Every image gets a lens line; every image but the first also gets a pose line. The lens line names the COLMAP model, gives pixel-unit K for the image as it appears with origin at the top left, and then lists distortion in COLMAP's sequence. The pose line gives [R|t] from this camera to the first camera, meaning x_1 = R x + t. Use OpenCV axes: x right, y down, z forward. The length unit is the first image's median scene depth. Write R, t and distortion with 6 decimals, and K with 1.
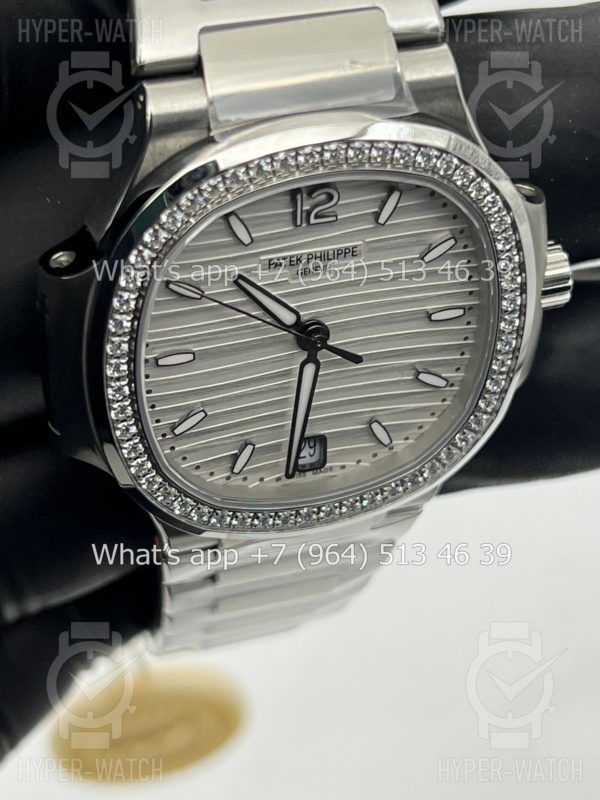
lens RADIAL K [[2023.4, 0, 300.0], [0, 2023.4, 400.0], [0, 0, 1]] dist [0.094758, 0.015950]
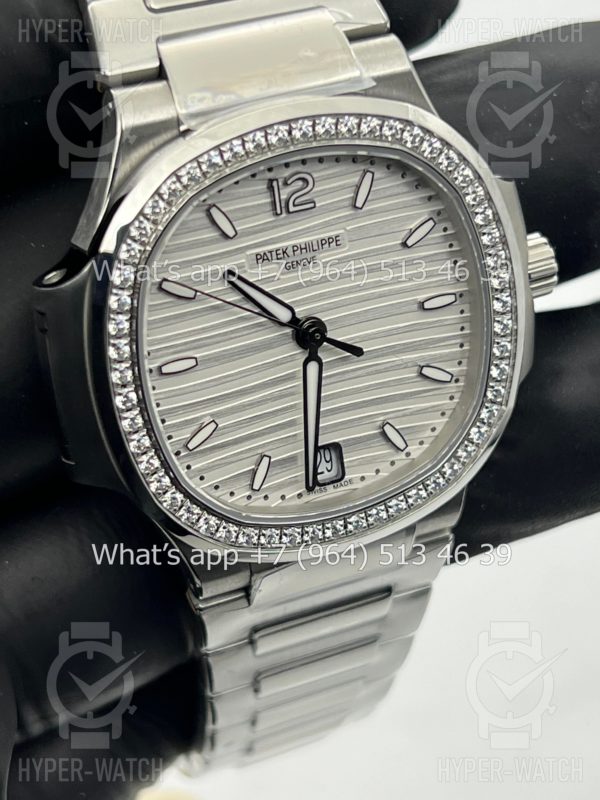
lens RADIAL K [[2023.4, 0, 300.0], [0, 2023.4, 400.0], [0, 0, 1]] dist [0.094758, 0.015950]
pose [[0.987904, -0.153302, 0.023324, -0.027470], [0.154405, 0.958632, -0.239129, 0.239592], [0.014299, 0.239838, 0.970708, 0.031761]]
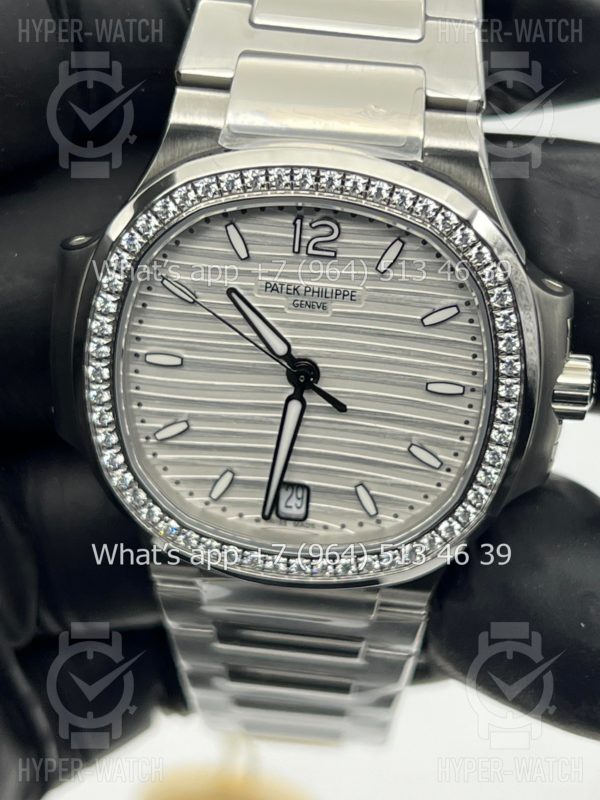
lens RADIAL K [[2023.4, 0, 300.0], [0, 2023.4, 400.0], [0, 0, 1]] dist [0.094758, 0.015950]
pose [[0.913718, 0.200768, -0.353287, 0.364946], [-0.271729, 0.948320, -0.163865, 0.147070], [0.302130, 0.245724, 0.921052, 0.070127]]
